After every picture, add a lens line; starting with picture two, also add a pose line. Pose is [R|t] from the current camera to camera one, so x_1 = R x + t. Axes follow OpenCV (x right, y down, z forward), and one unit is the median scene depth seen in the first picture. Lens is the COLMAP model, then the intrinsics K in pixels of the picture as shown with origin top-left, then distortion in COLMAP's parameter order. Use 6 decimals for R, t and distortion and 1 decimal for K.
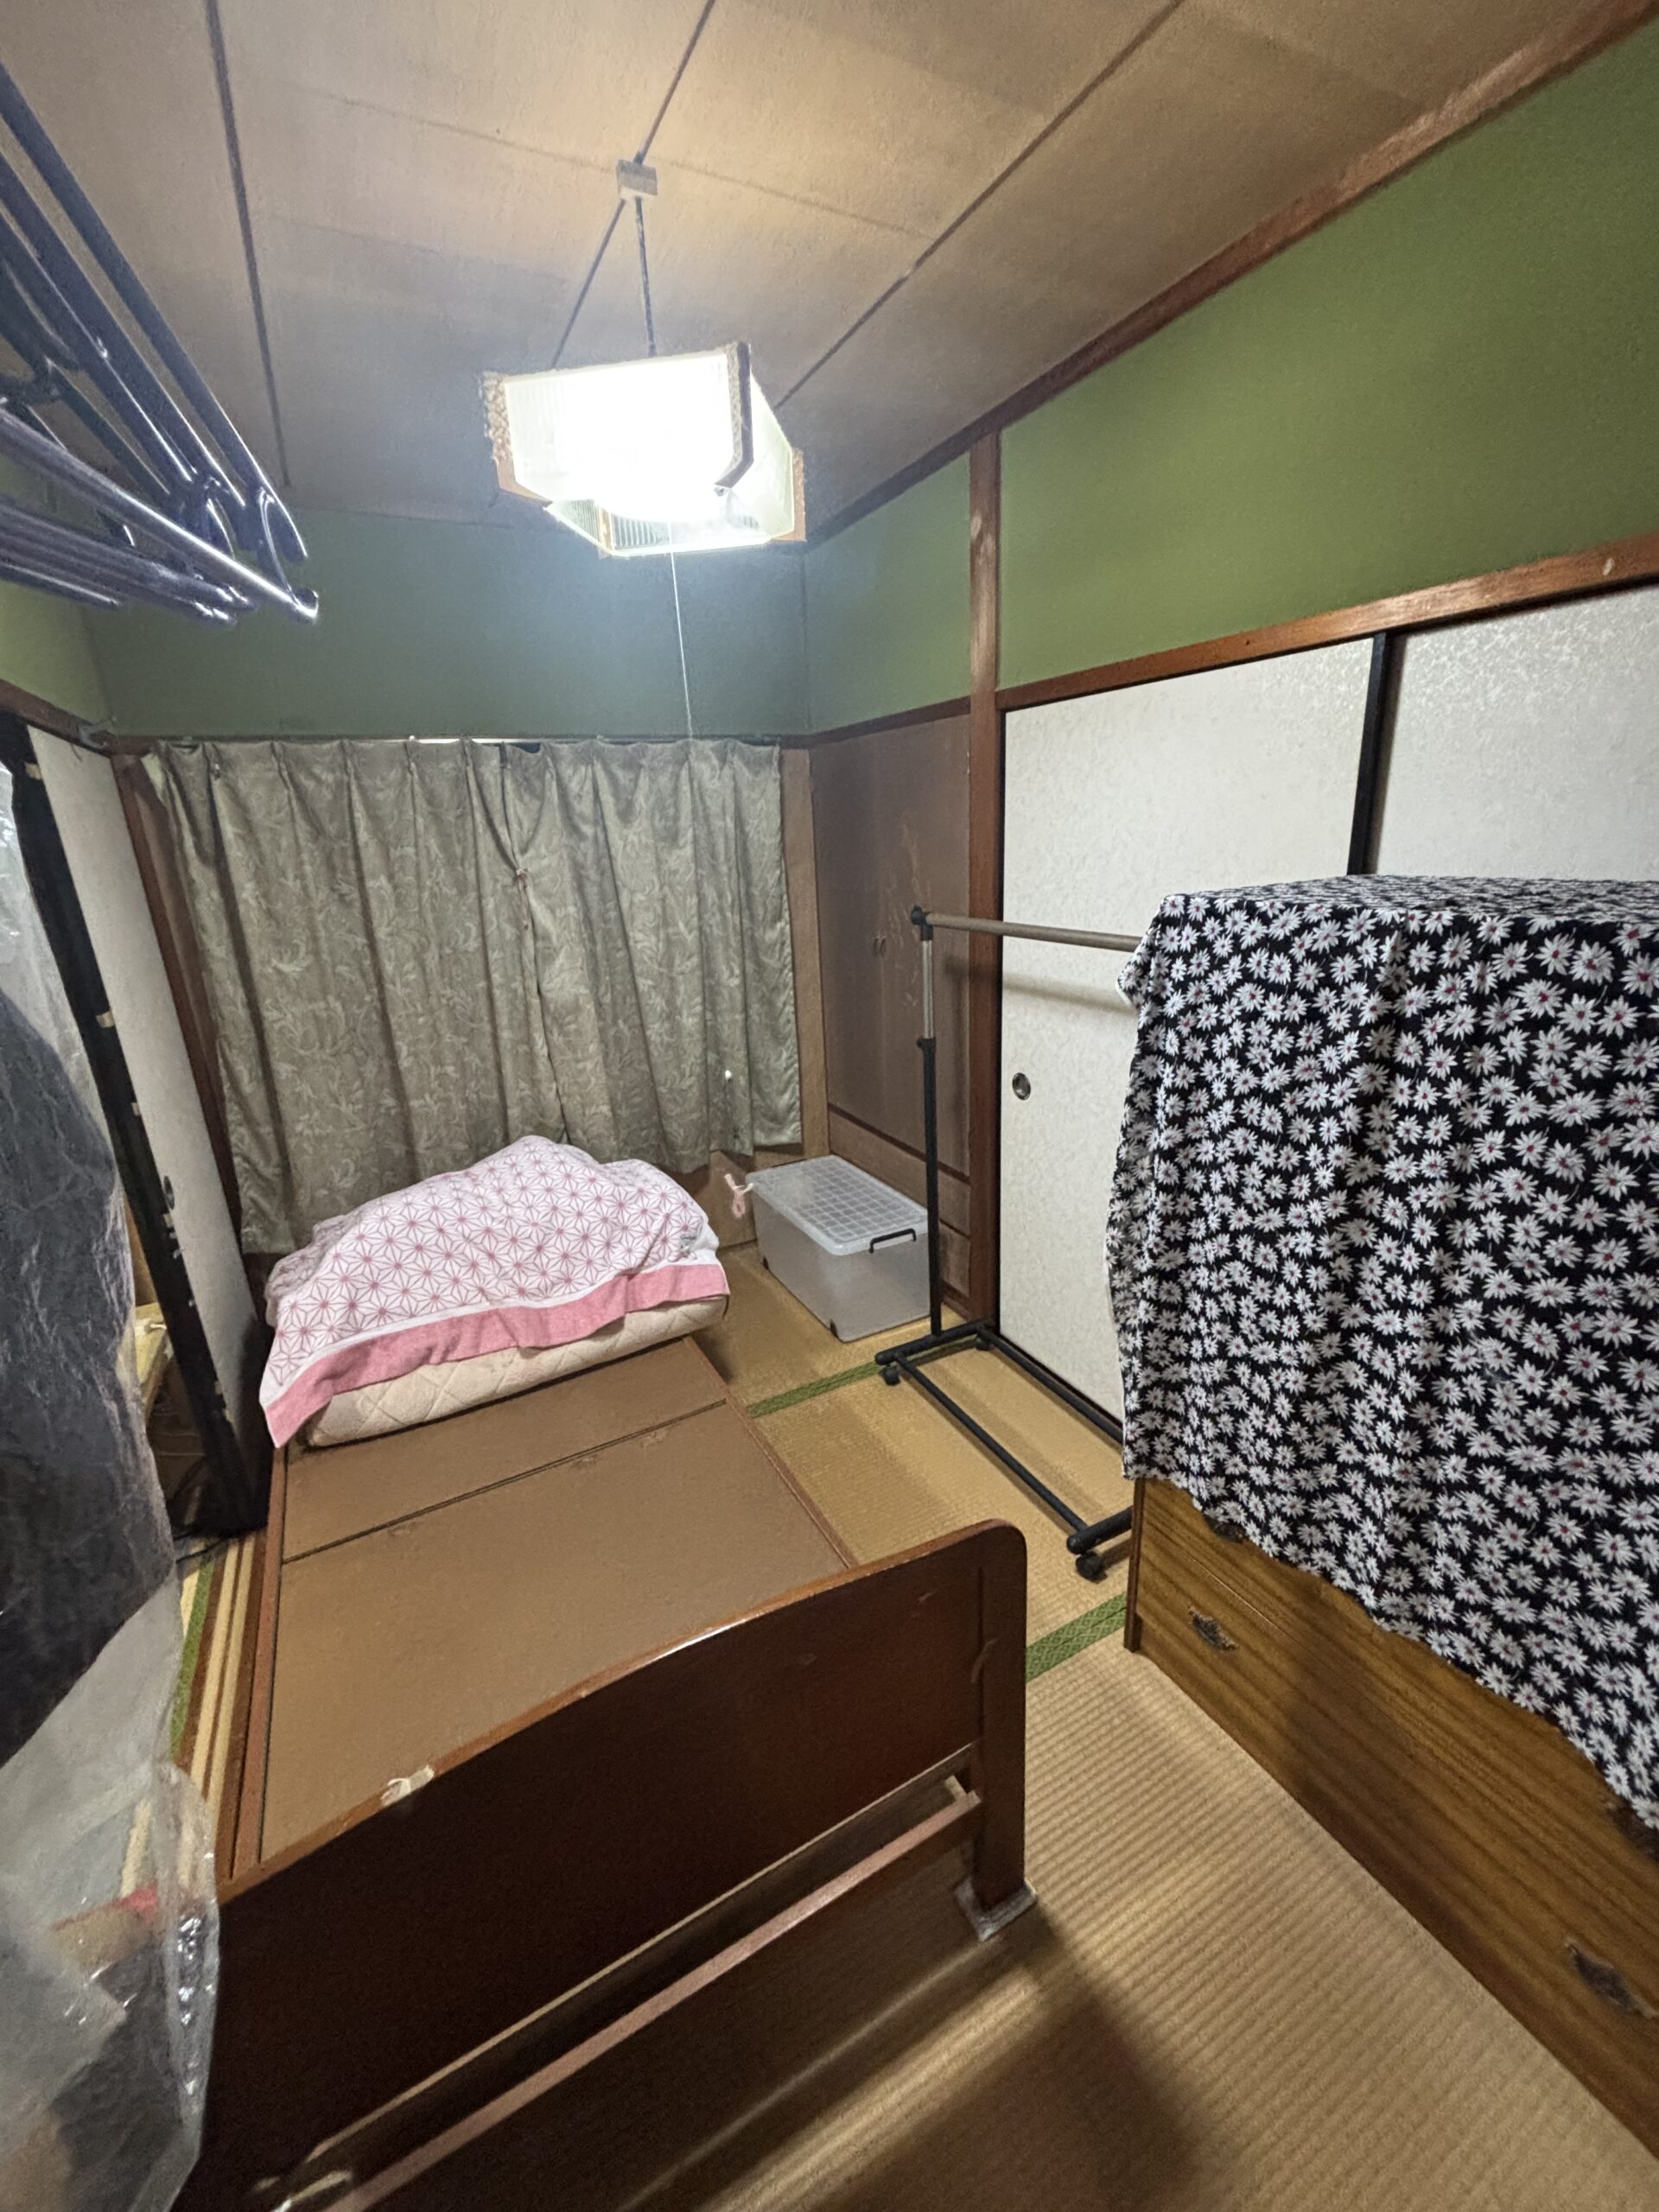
lens RADIAL K [[884.5, 0, 827.9], [0, 884.5, 1108.1], [0, 0, 1]] dist [0.000541, -0.000046]
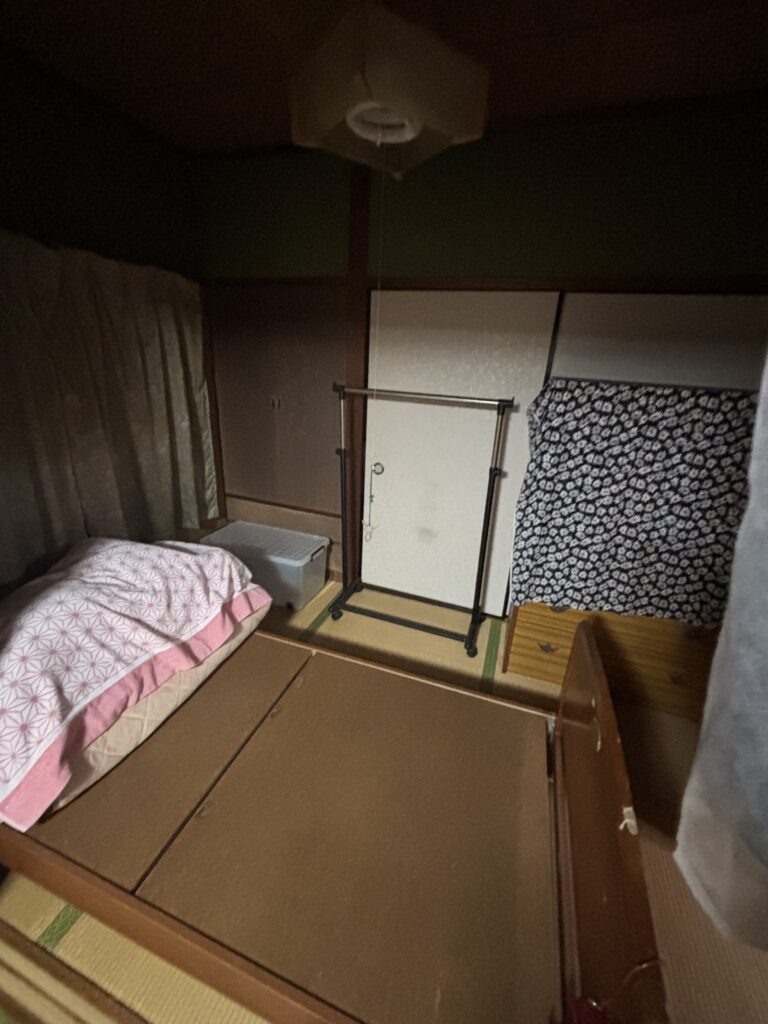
lens RADIAL K [[409.5, 0, 390.3], [0, 409.5, 513.0], [0, 0, 1]] dist [0.000541, -0.000046]
pose [[0.731574, -0.161111, 0.662452, -0.938553], [0.120915, 0.986934, 0.106495, -0.042594], [-0.670954, 0.002191, 0.741496, 0.472439]]
